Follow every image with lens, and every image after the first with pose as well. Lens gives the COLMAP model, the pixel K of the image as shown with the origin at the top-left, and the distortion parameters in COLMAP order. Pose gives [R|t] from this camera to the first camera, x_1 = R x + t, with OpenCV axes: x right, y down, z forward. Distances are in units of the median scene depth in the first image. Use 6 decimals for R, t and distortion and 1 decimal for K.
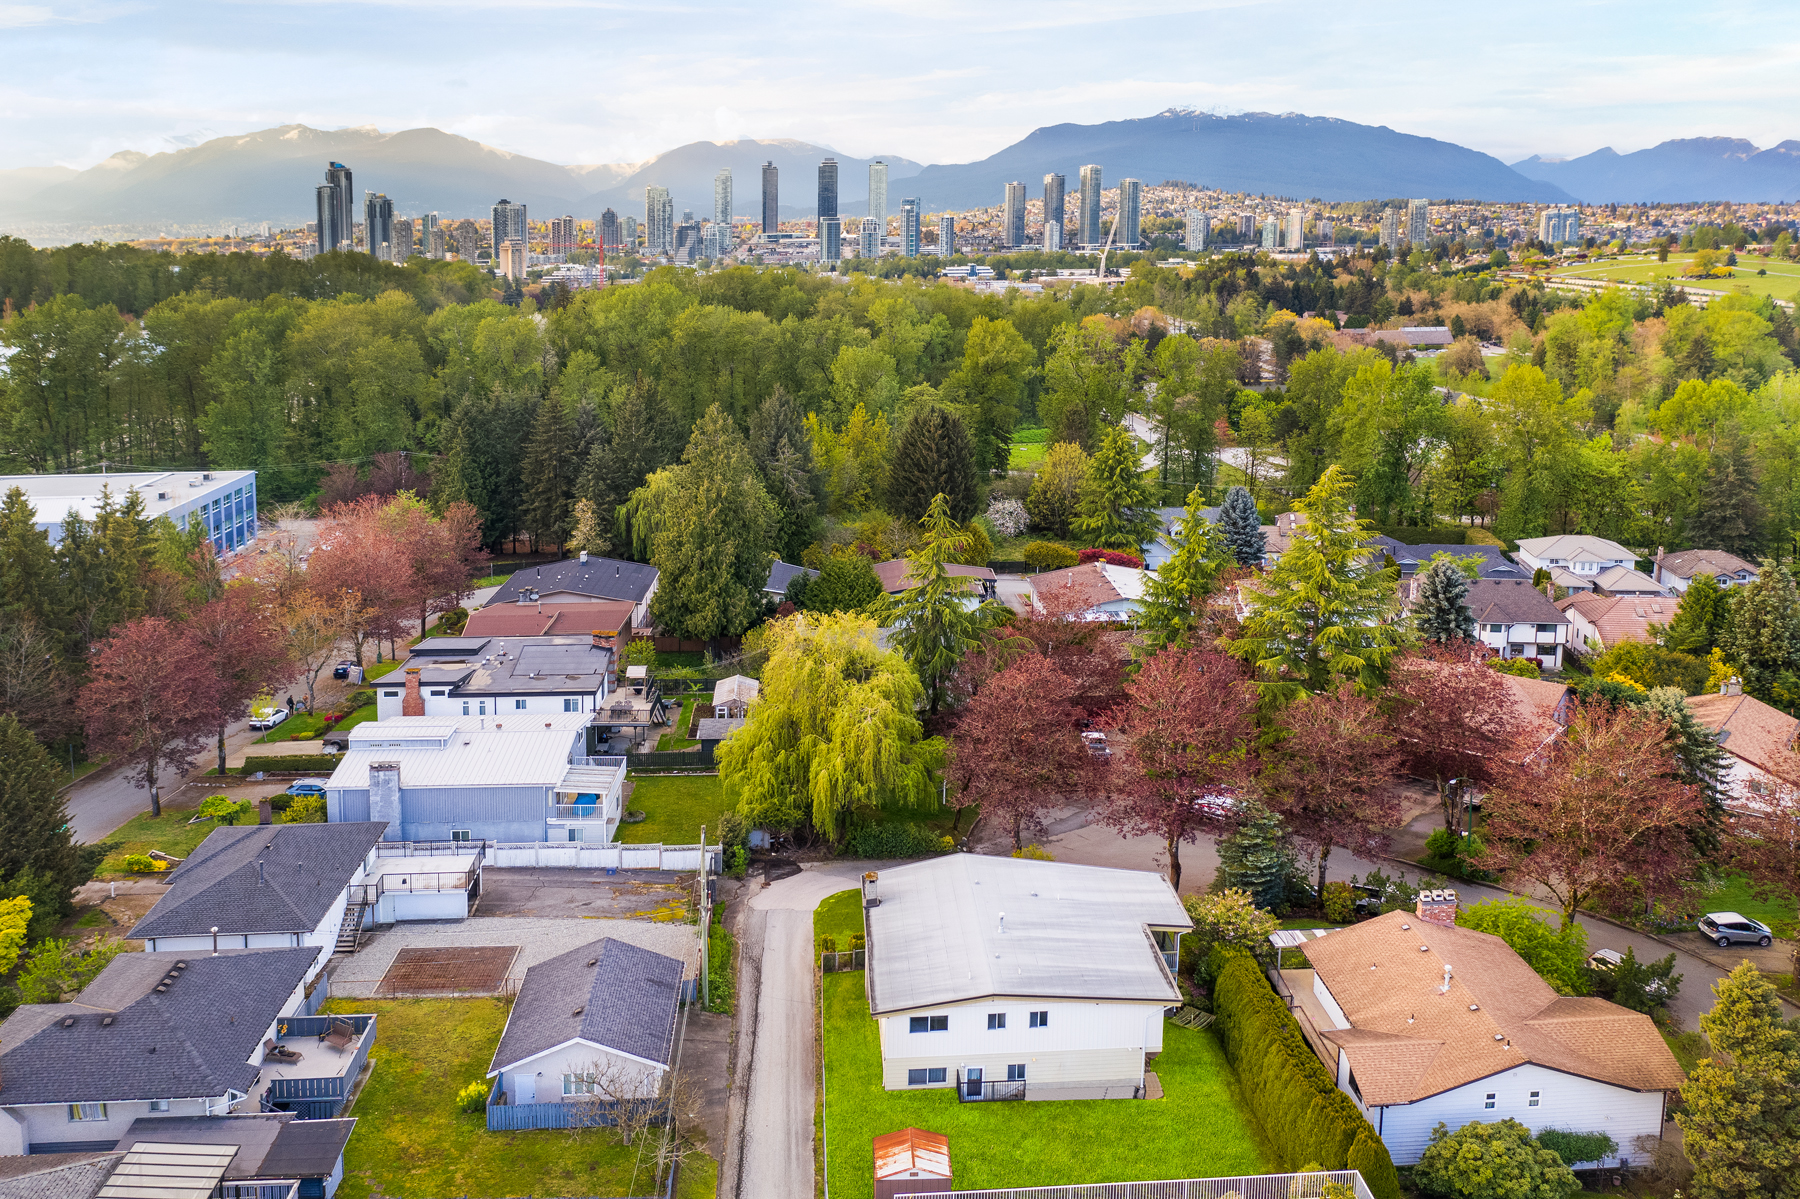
lens RADIAL K [[1435.5, 0, 900.0], [0, 1435.5, 599.5], [0, 0, 1]] dist [-0.011585, -0.000063]
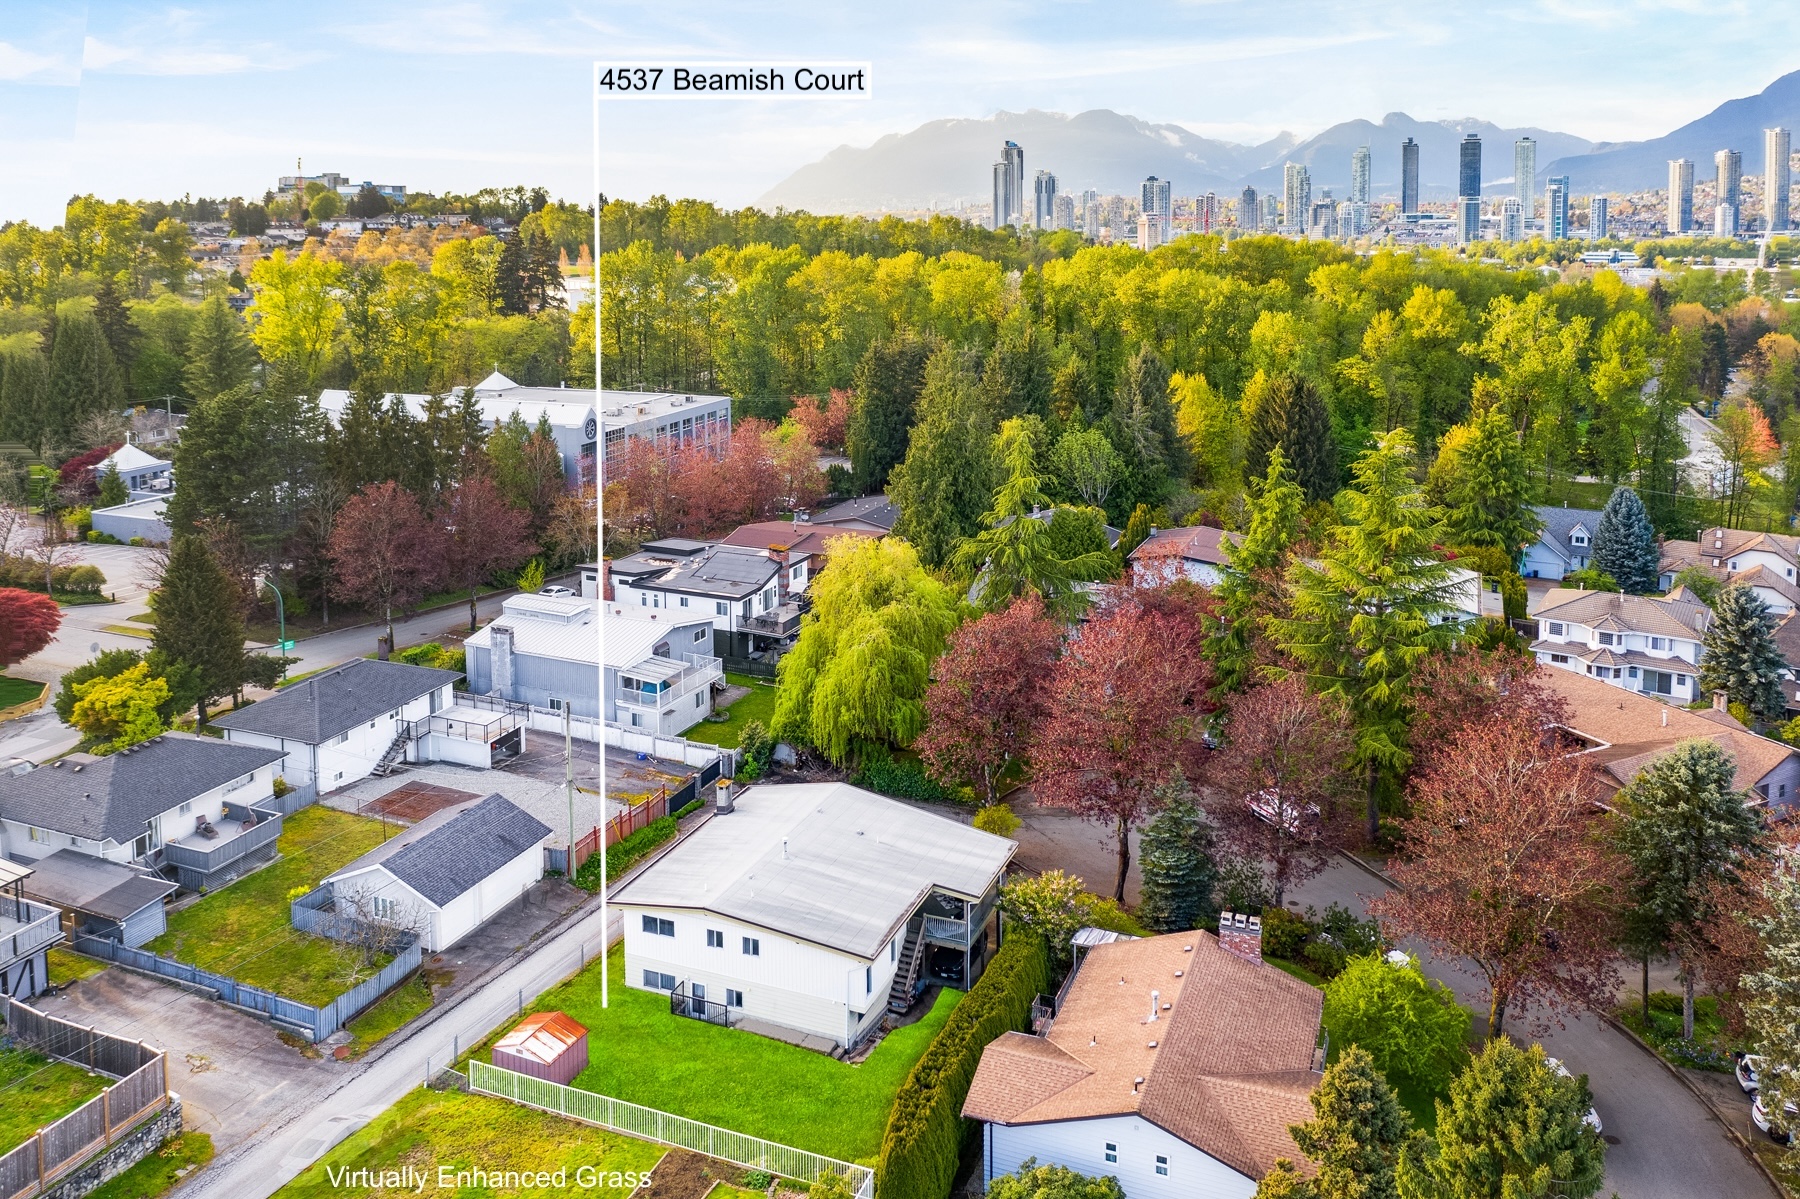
lens RADIAL K [[1443.1, 0, 873.6], [0, 1443.1, 502.6], [0, 0, 1]] dist [-0.015804, 0.003848]
pose [[0.902970, 0.103971, -0.416935, 0.240739], [-0.124521, 0.991966, -0.022313, 0.005036], [0.411266, 0.072065, 0.908662, 0.063468]]
